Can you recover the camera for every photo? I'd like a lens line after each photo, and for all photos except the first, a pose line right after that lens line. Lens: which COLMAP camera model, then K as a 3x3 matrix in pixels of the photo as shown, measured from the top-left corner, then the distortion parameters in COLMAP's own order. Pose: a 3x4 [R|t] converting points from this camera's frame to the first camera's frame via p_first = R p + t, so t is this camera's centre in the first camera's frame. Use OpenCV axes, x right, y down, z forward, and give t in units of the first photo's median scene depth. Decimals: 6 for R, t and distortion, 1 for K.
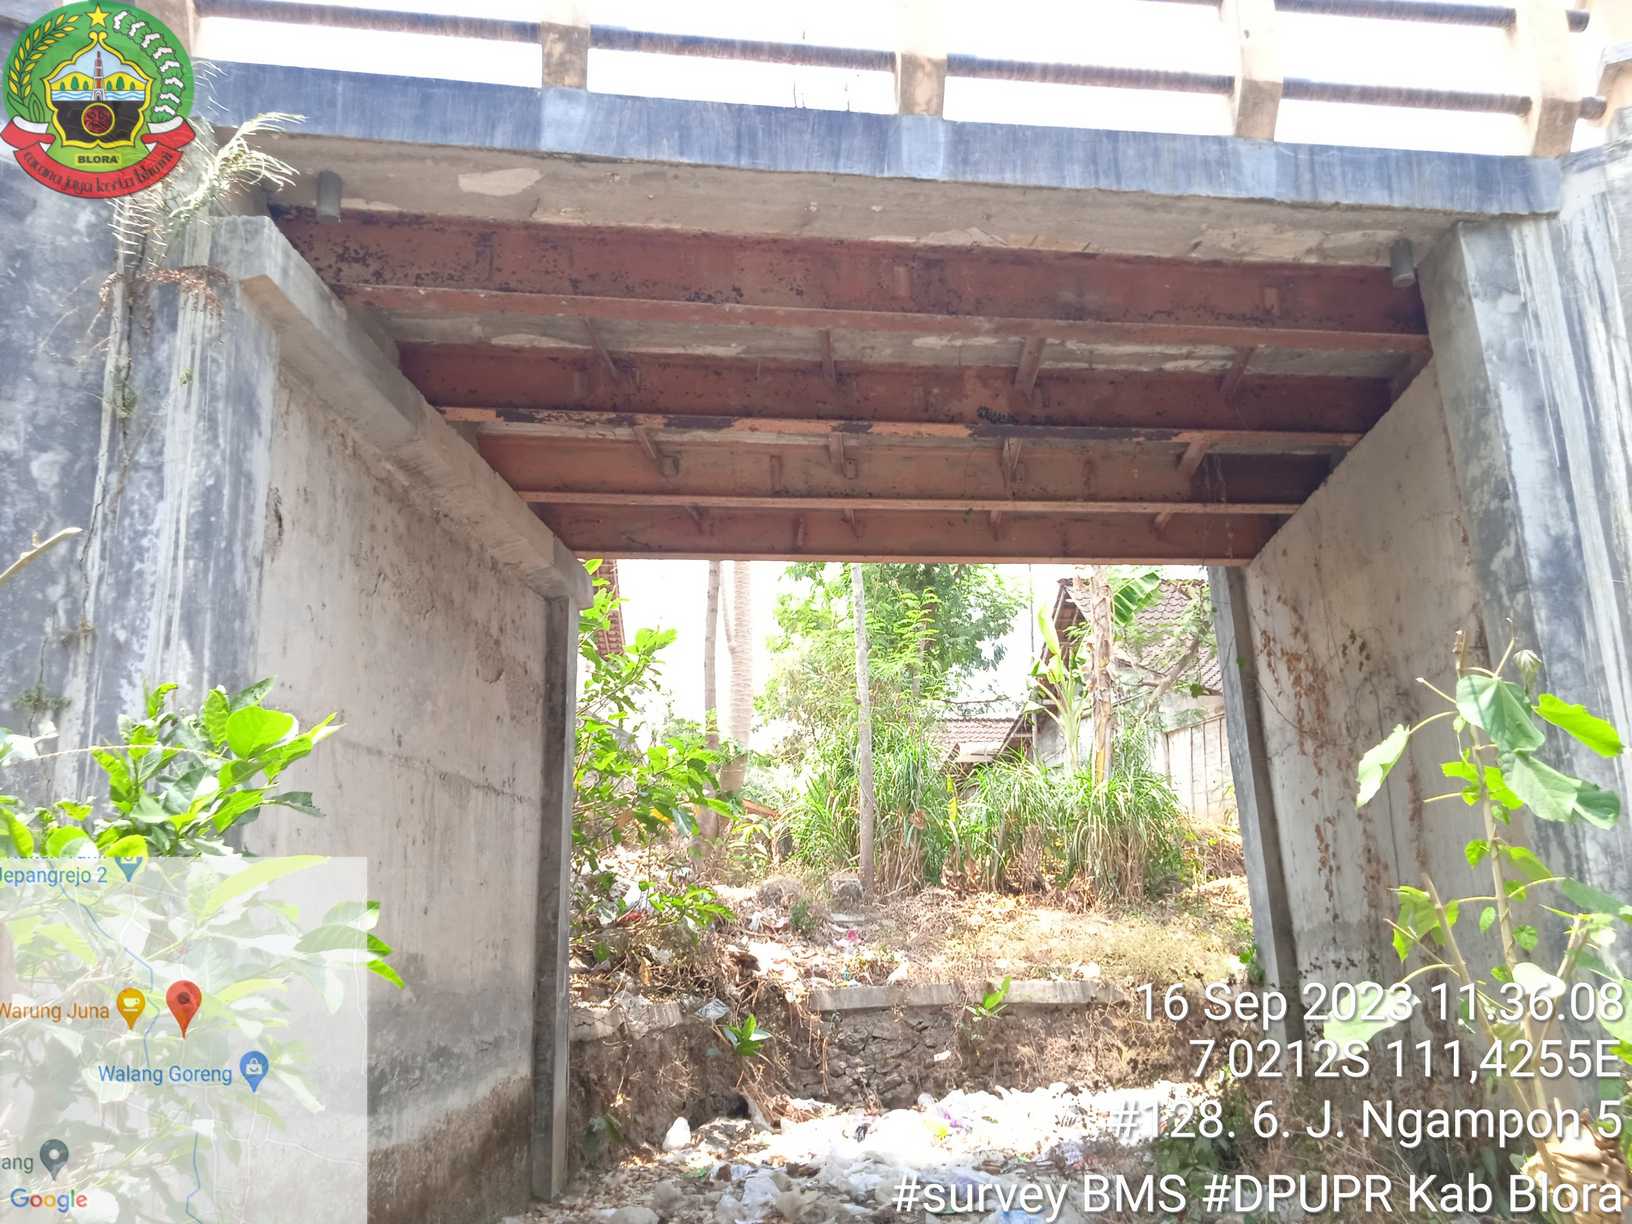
lens RADIAL K [[1346.3, 0, 803.0], [0, 1346.3, 639.3], [0, 0, 1]] dist [0.046978, -0.054263]
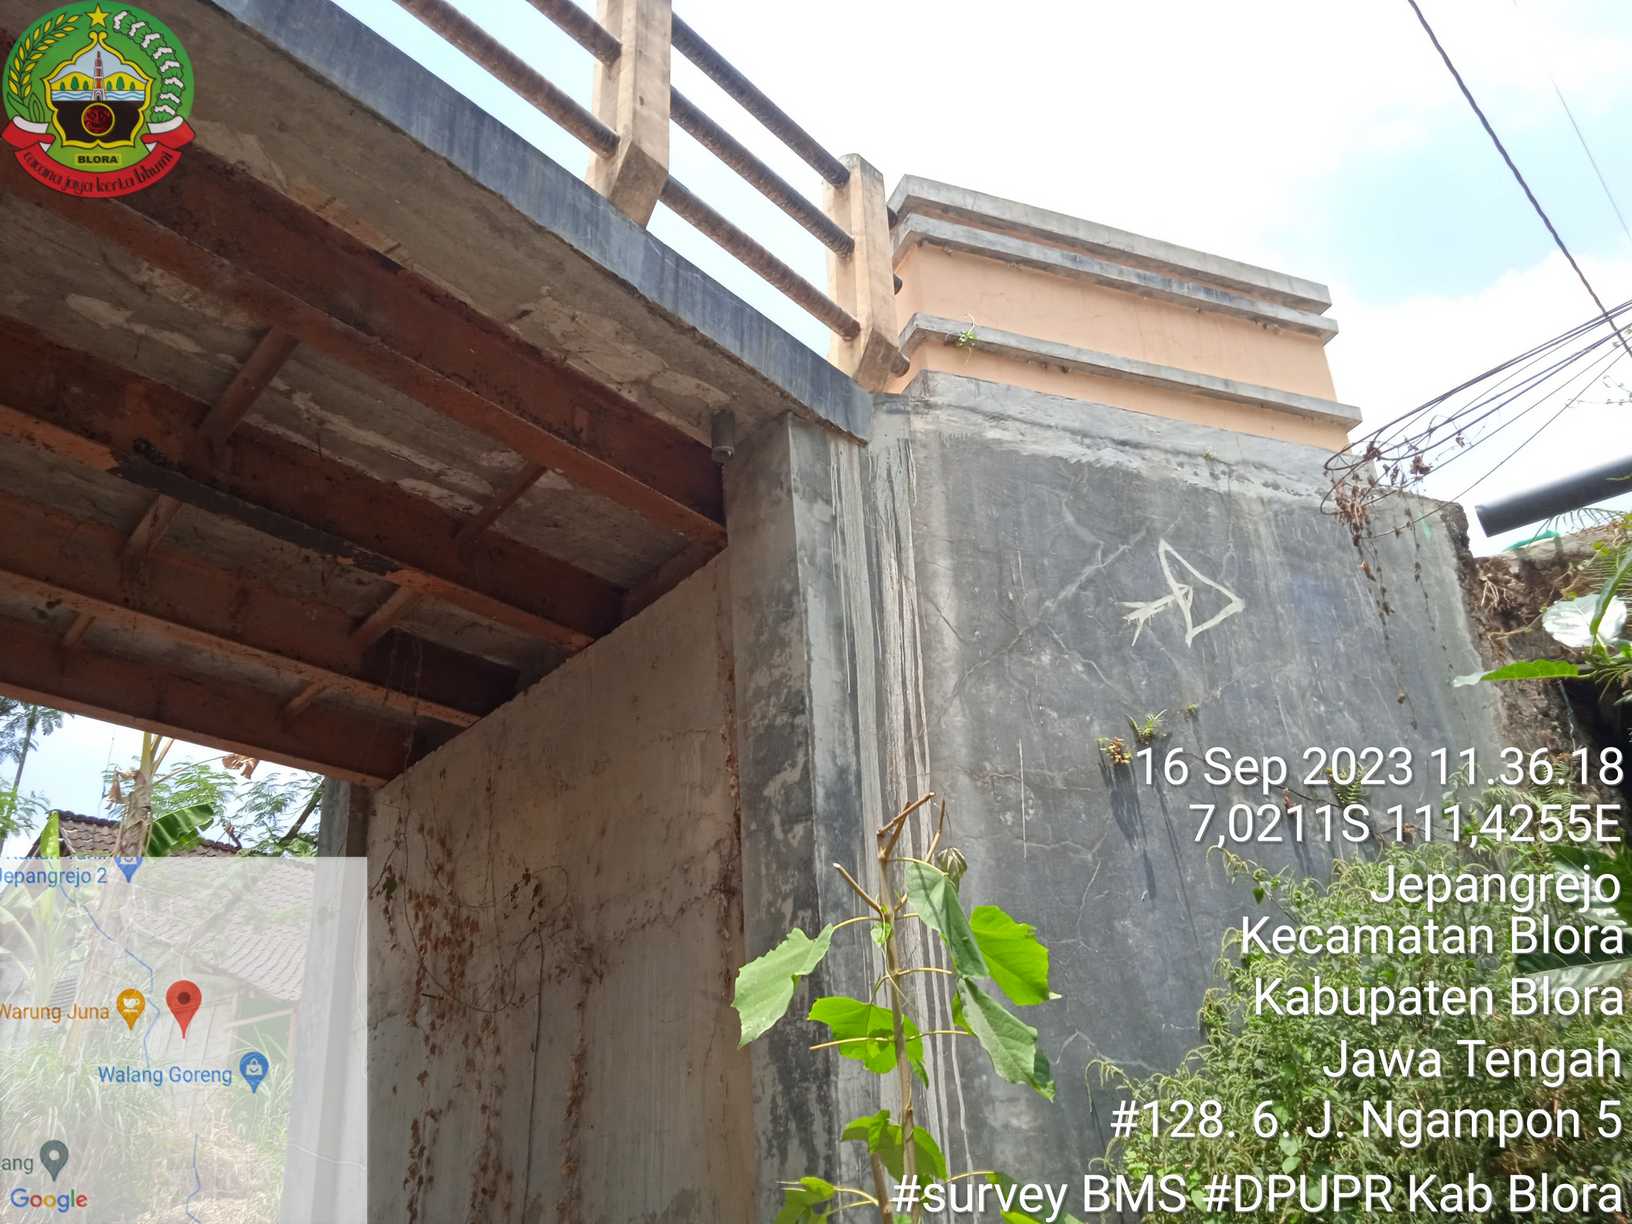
lens RADIAL K [[1346.3, 0, 838.0], [0, 1346.3, 626.9], [0, 0, 1]] dist [0.046978, -0.054263]
pose [[0.733367, 0.285444, 0.617005, -0.006643], [-0.135794, 0.950799, -0.278463, 0.075100], [-0.666133, 0.120430, 0.736045, 0.333326]]
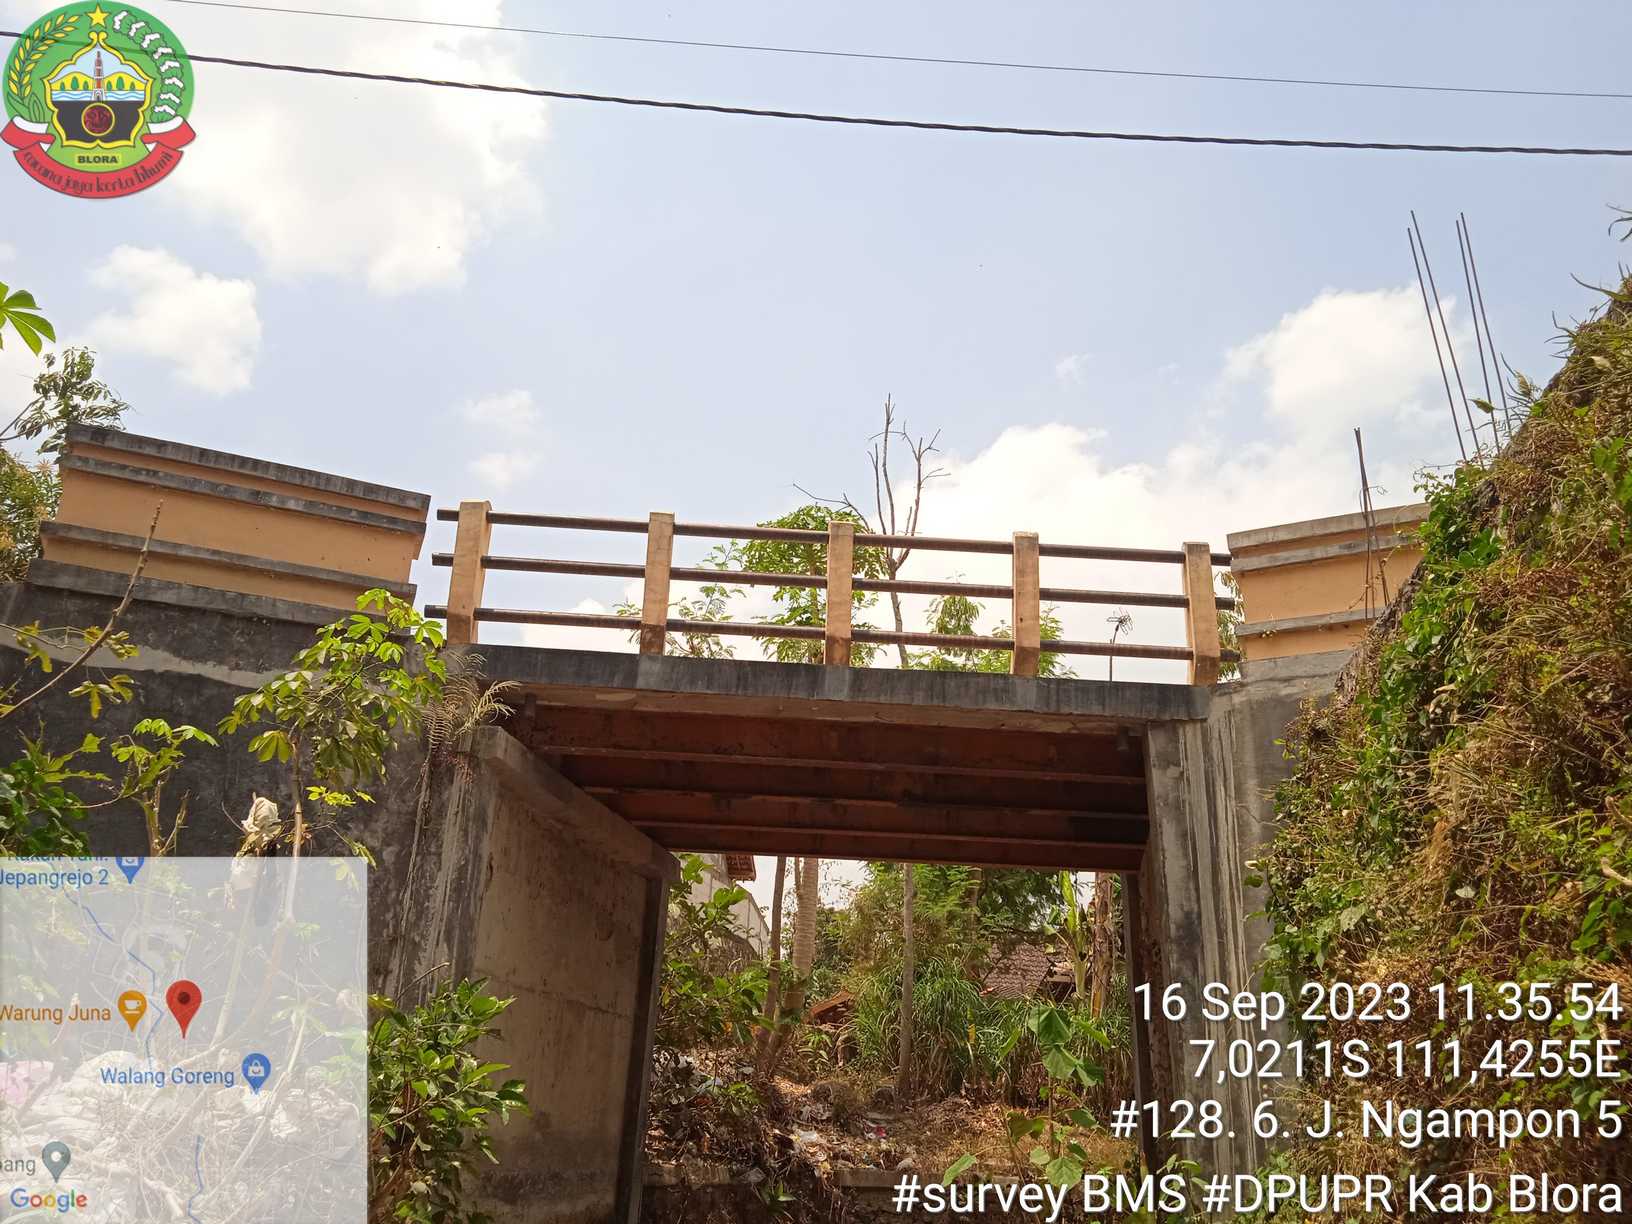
lens RADIAL K [[1346.3, 0, 803.2], [0, 1346.3, 630.5], [0, 0, 1]] dist [0.046978, -0.054263]
pose [[0.991724, 0.029963, -0.124841, 0.253046], [-0.047267, 0.989297, -0.138046, -0.161180], [0.119369, 0.142804, 0.982526, -0.791495]]
